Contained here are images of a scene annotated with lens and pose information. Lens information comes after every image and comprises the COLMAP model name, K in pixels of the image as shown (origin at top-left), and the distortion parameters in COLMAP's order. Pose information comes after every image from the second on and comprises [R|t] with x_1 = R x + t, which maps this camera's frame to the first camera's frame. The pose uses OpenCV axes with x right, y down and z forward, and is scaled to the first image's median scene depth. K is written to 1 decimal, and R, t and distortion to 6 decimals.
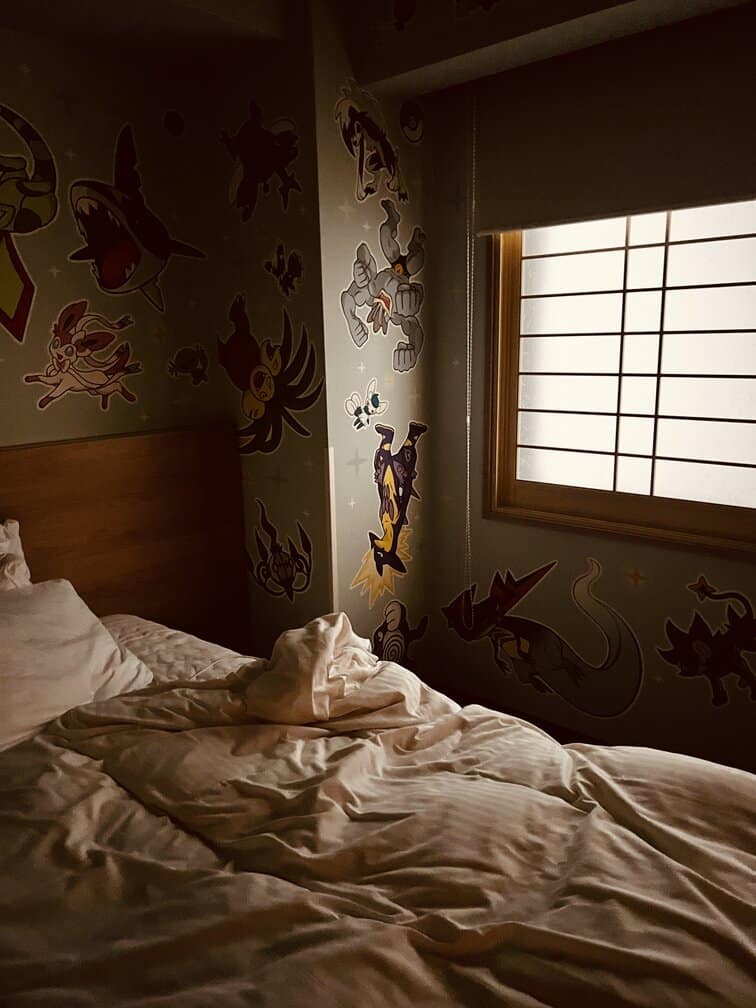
lens RADIAL K [[757.8, 0, 378.4], [0, 757.8, 501.6], [0, 0, 1]] dist [0.044620, -0.058570]
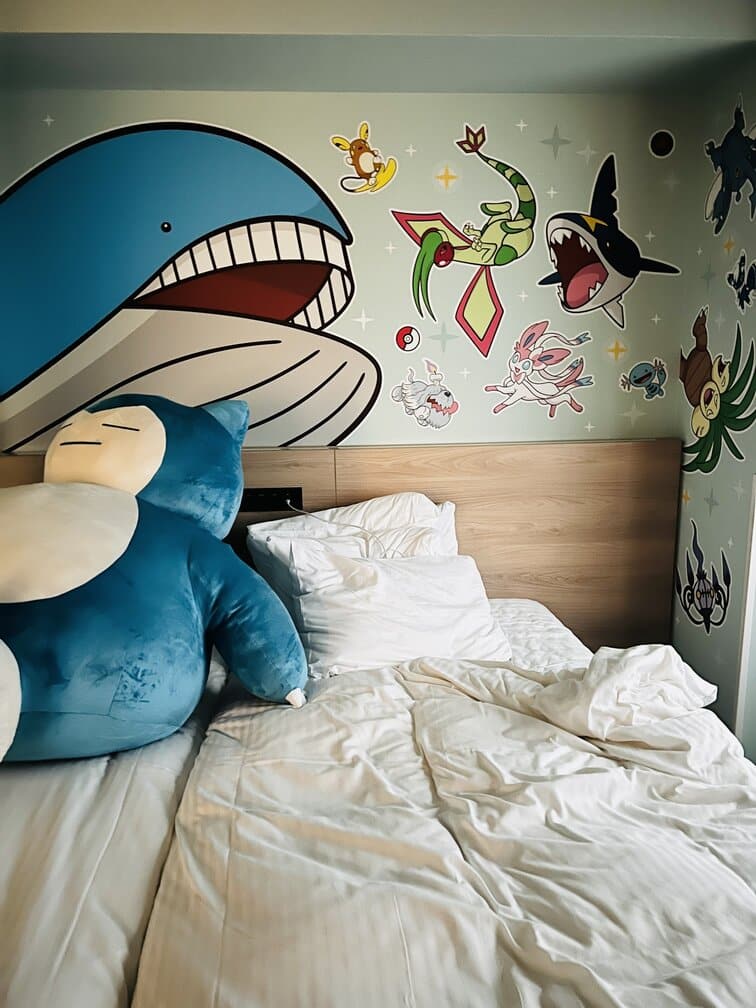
lens RADIAL K [[757.8, 0, 377.0], [0, 757.8, 501.9], [0, 0, 1]] dist [0.044620, -0.058570]
pose [[0.715885, 0.144737, -0.683052, 0.357703], [-0.146366, 0.987651, 0.055880, -0.036744], [0.682705, 0.059972, 0.728229, 0.038460]]
